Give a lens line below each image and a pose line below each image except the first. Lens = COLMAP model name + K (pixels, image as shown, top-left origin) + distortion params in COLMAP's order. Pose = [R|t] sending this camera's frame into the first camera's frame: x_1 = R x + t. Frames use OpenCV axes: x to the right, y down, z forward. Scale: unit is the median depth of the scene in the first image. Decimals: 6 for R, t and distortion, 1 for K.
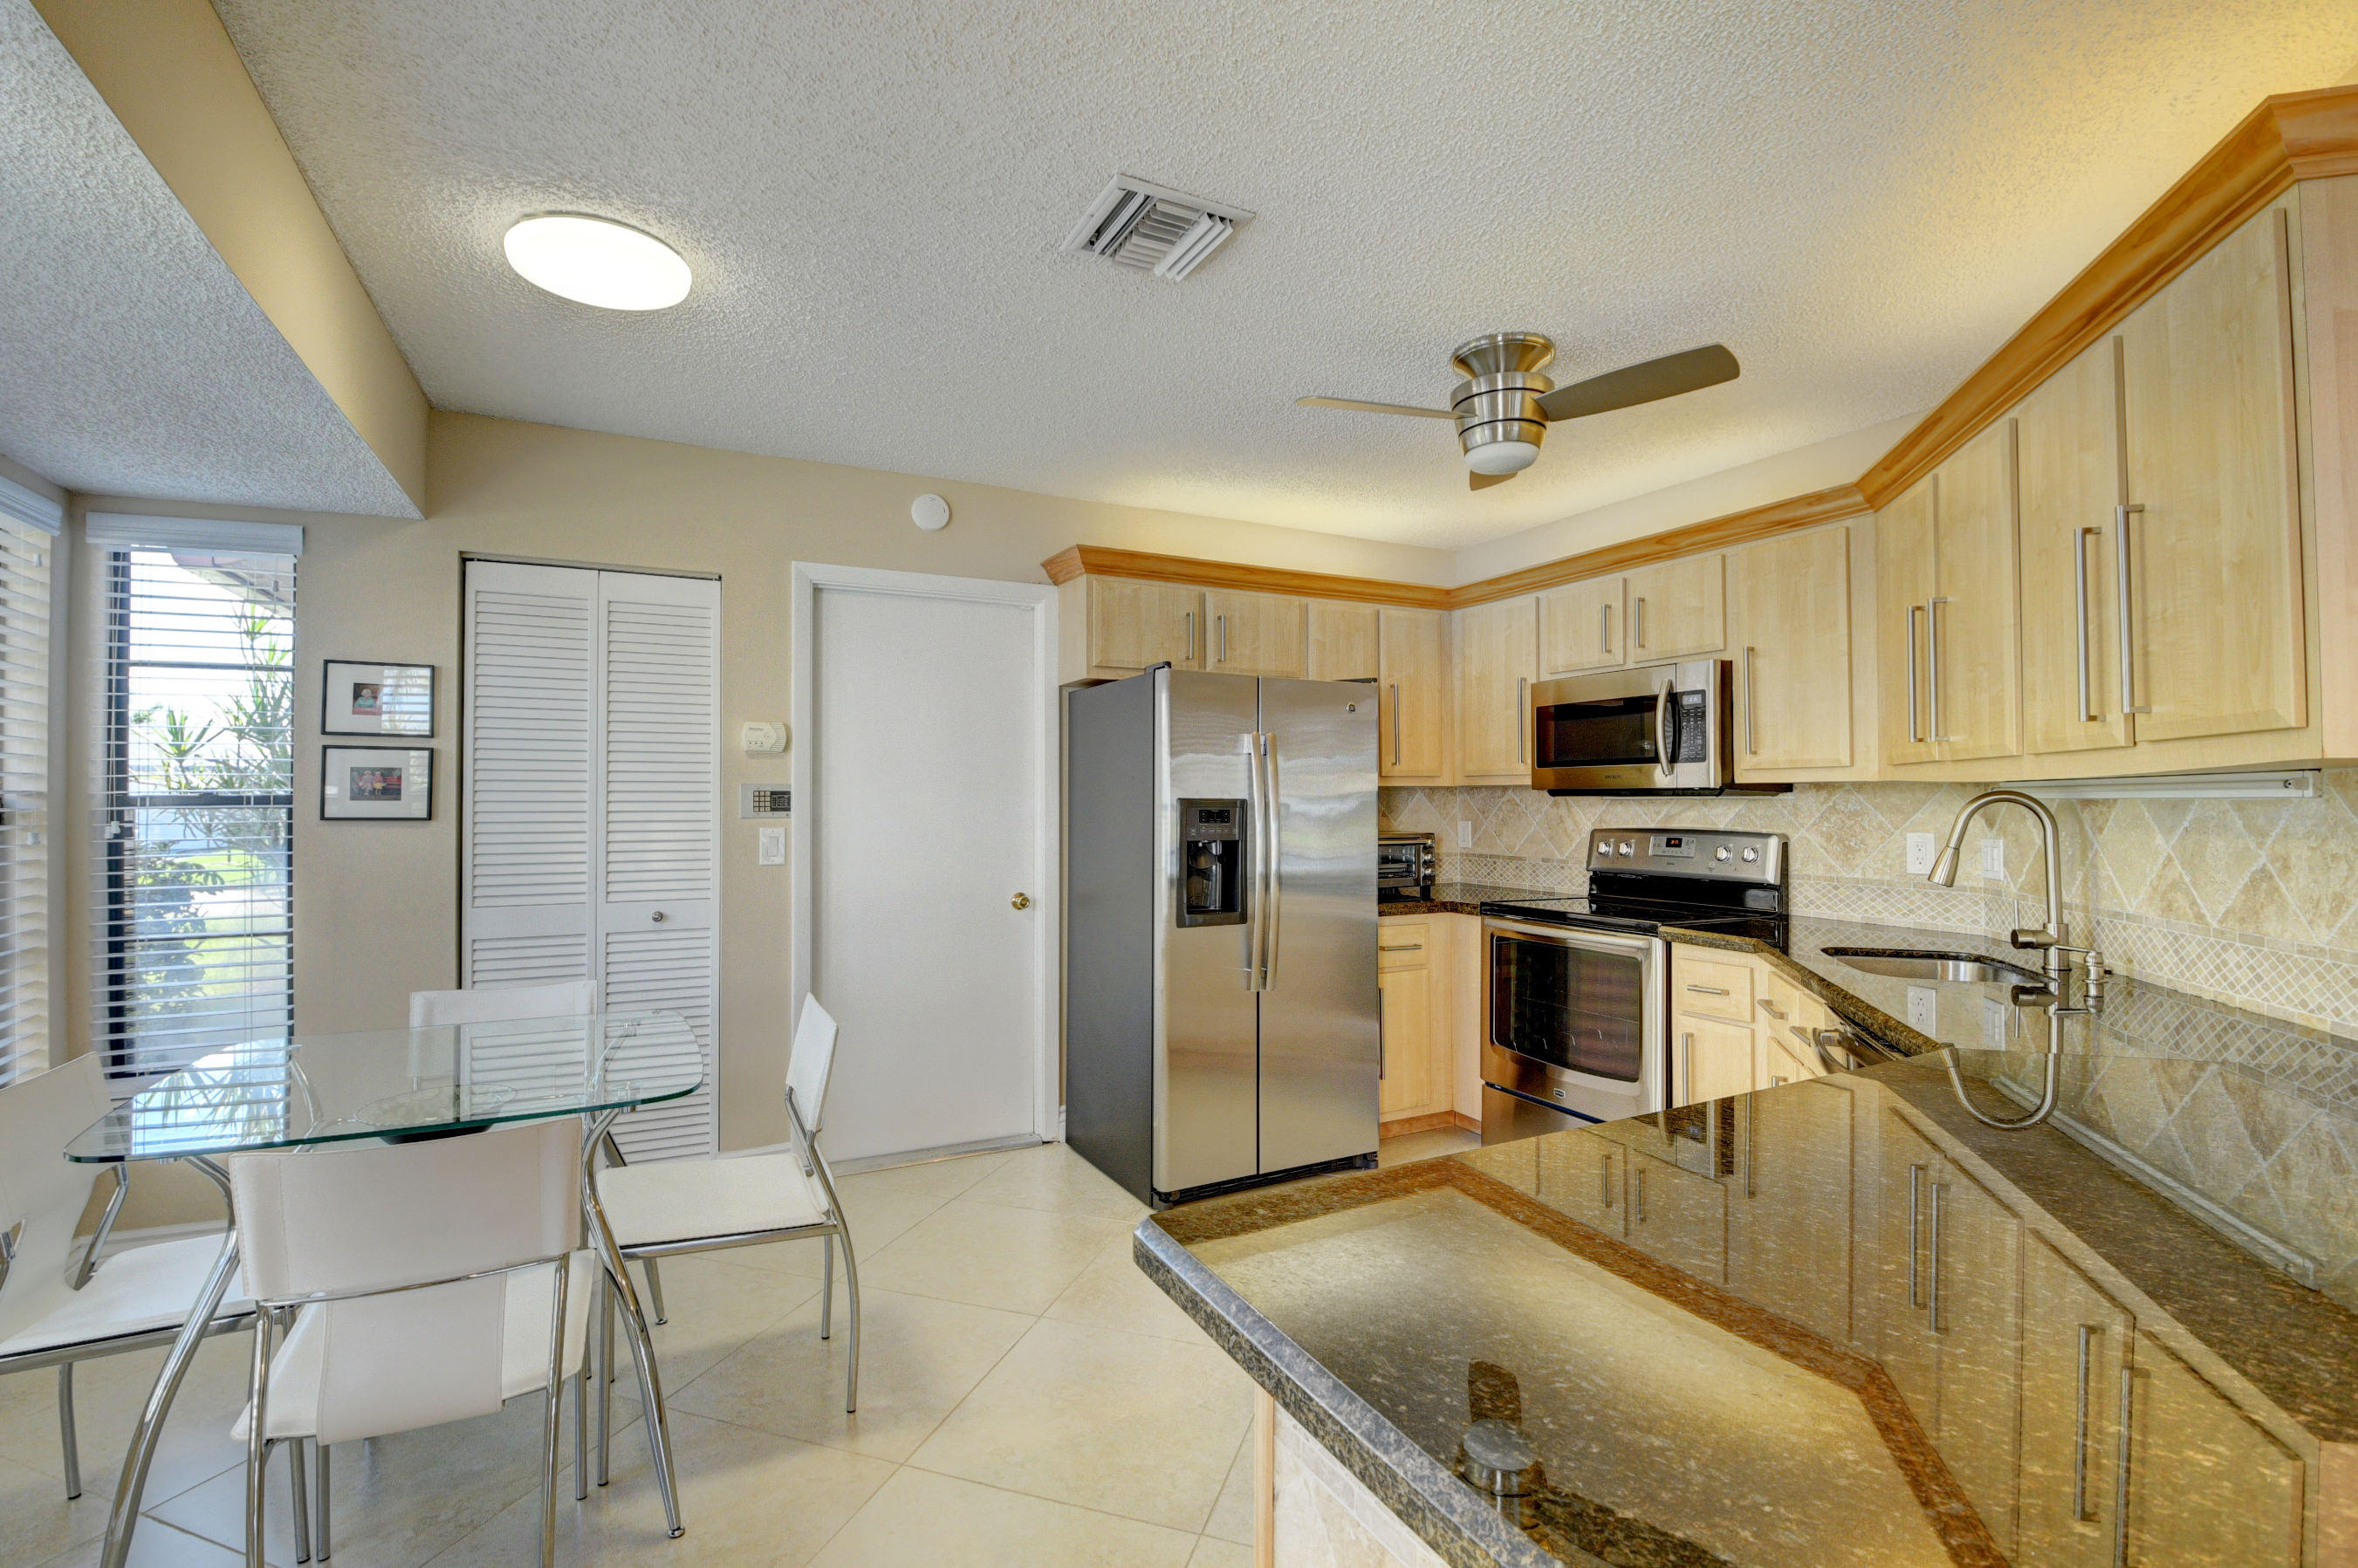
lens RADIAL K [[1086.0, 0, 1176.0], [0, 1086.0, 775.3], [0, 0, 1]] dist [-0.013479, -0.000718]
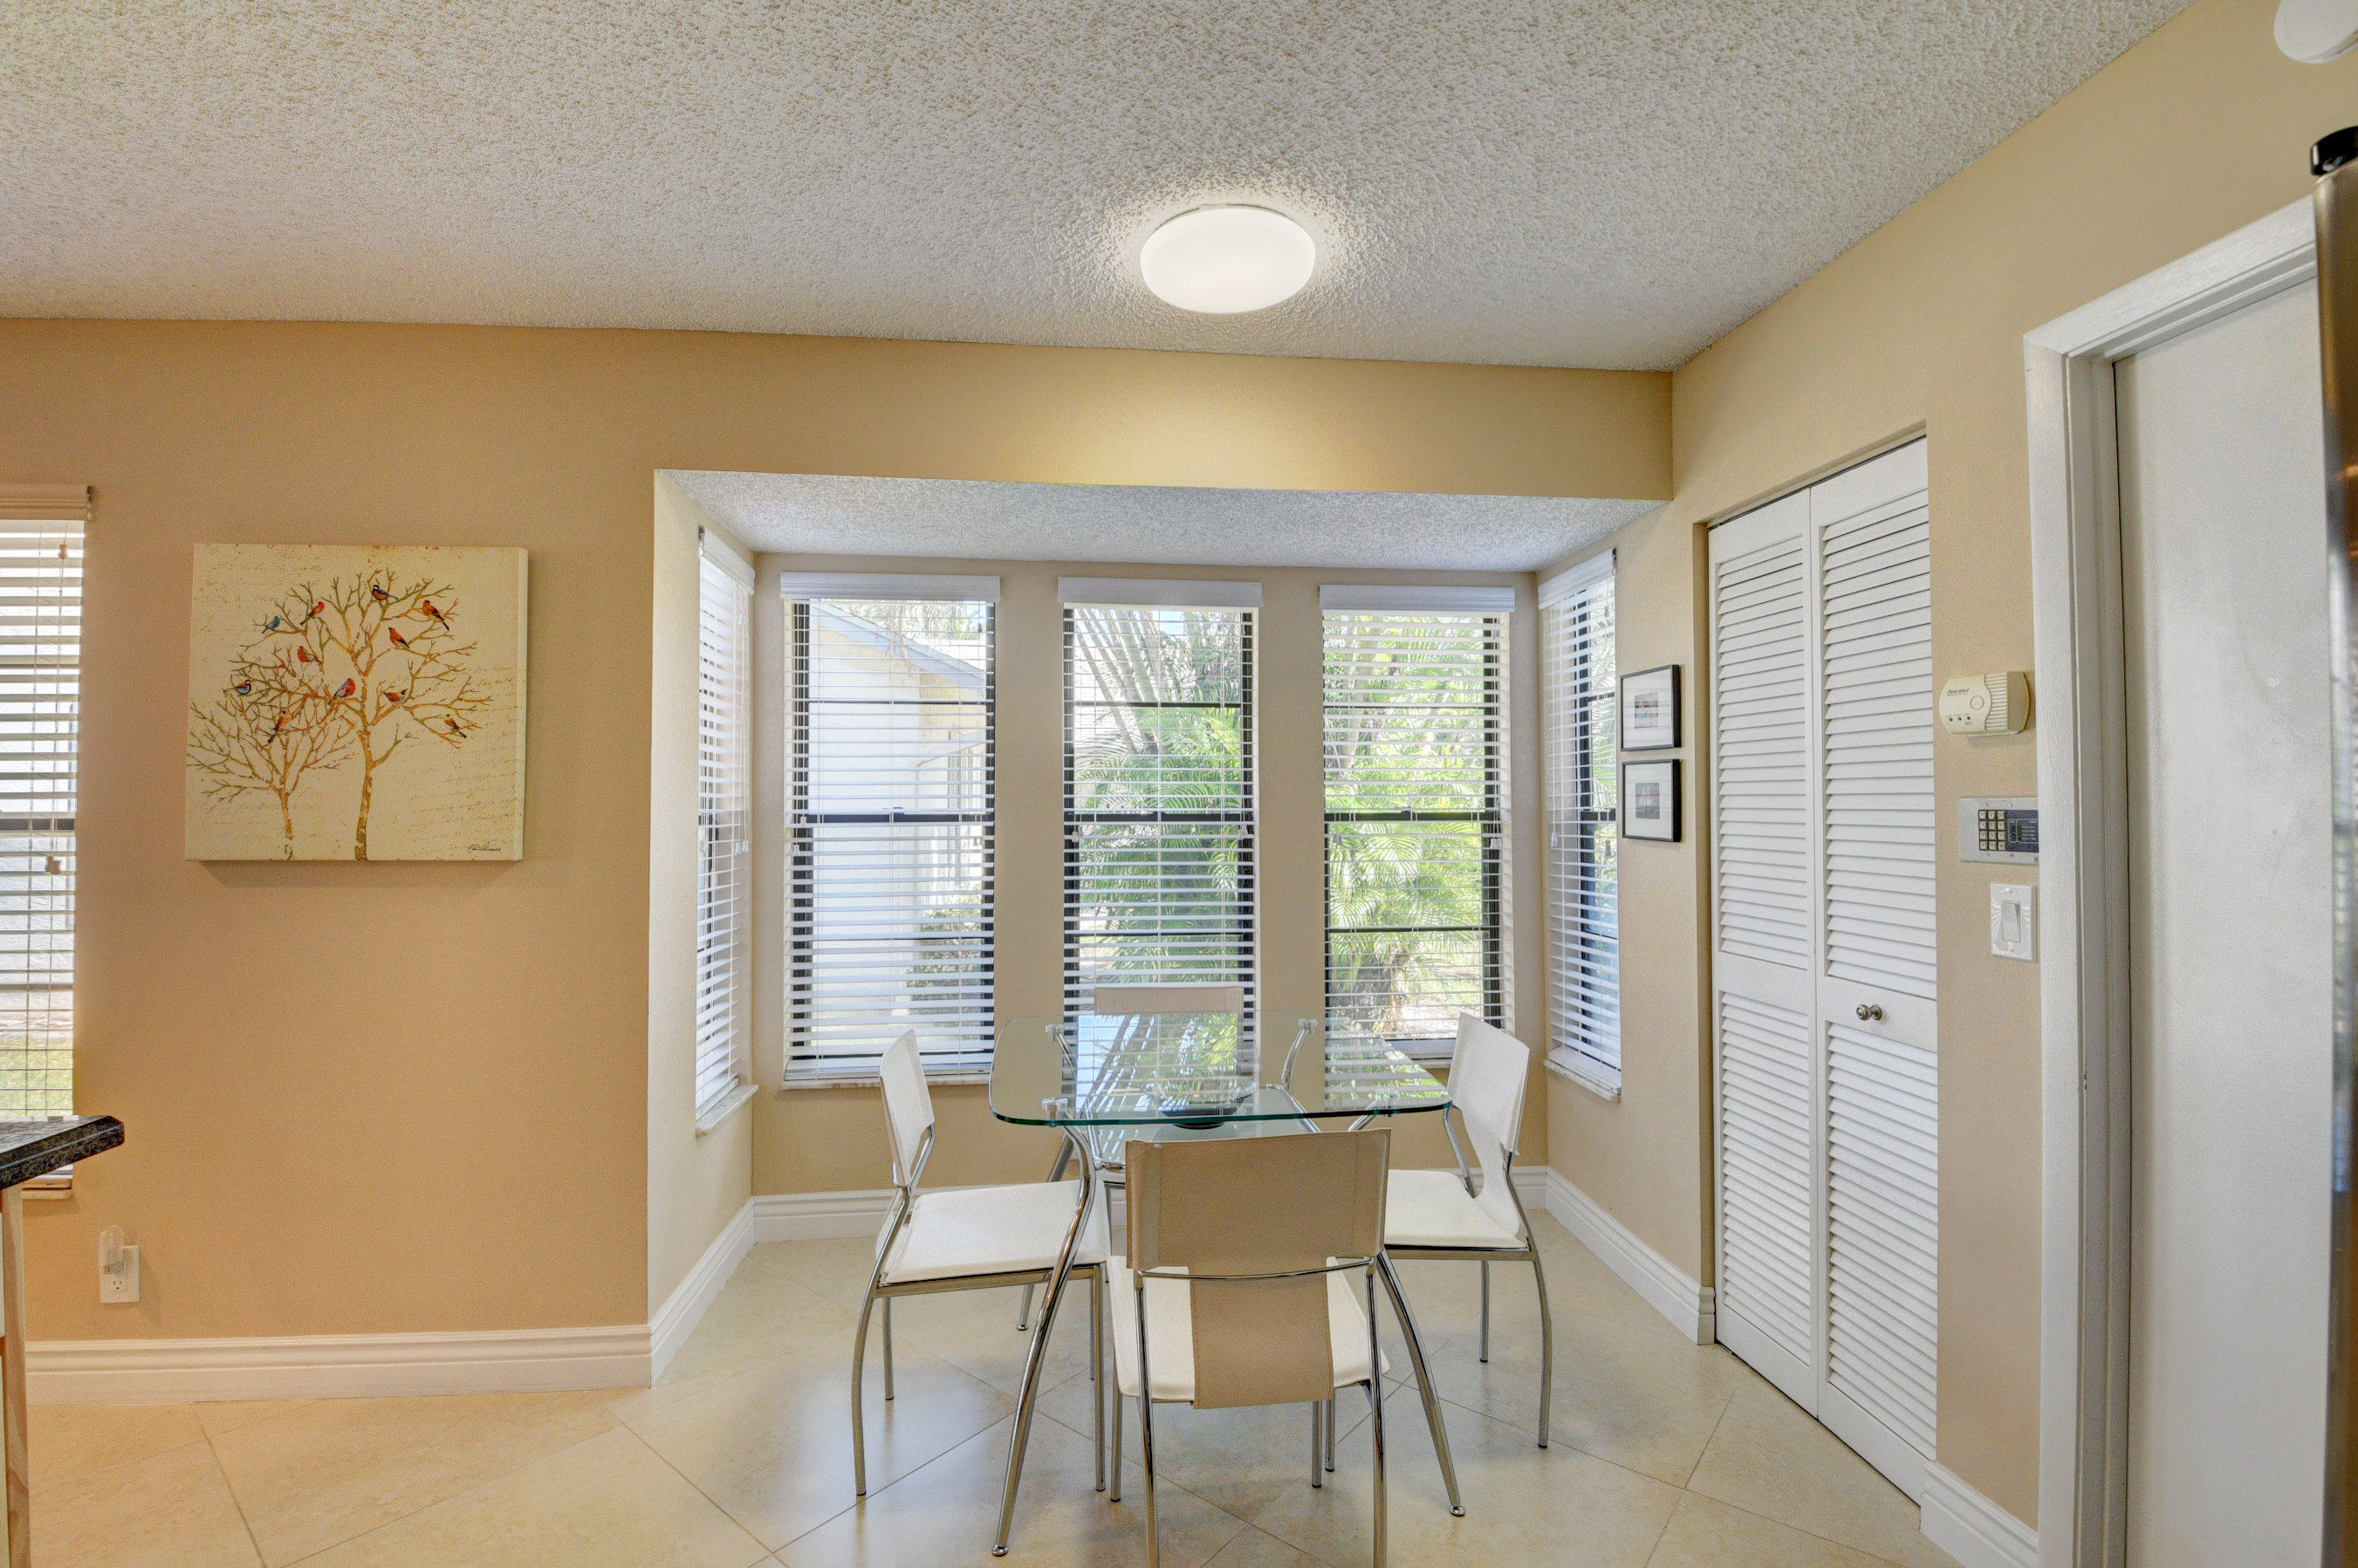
lens RADIAL K [[1057.1, 0, 1186.4], [0, 1057.1, 790.9], [0, 0, 1]] dist [-0.032913, -0.000552]
pose [[-0.347666, -0.008512, -0.937580, 0.242891], [0.026138, 0.999482, -0.018766, 0.005536], [0.937254, -0.031031, -0.347264, 0.913107]]
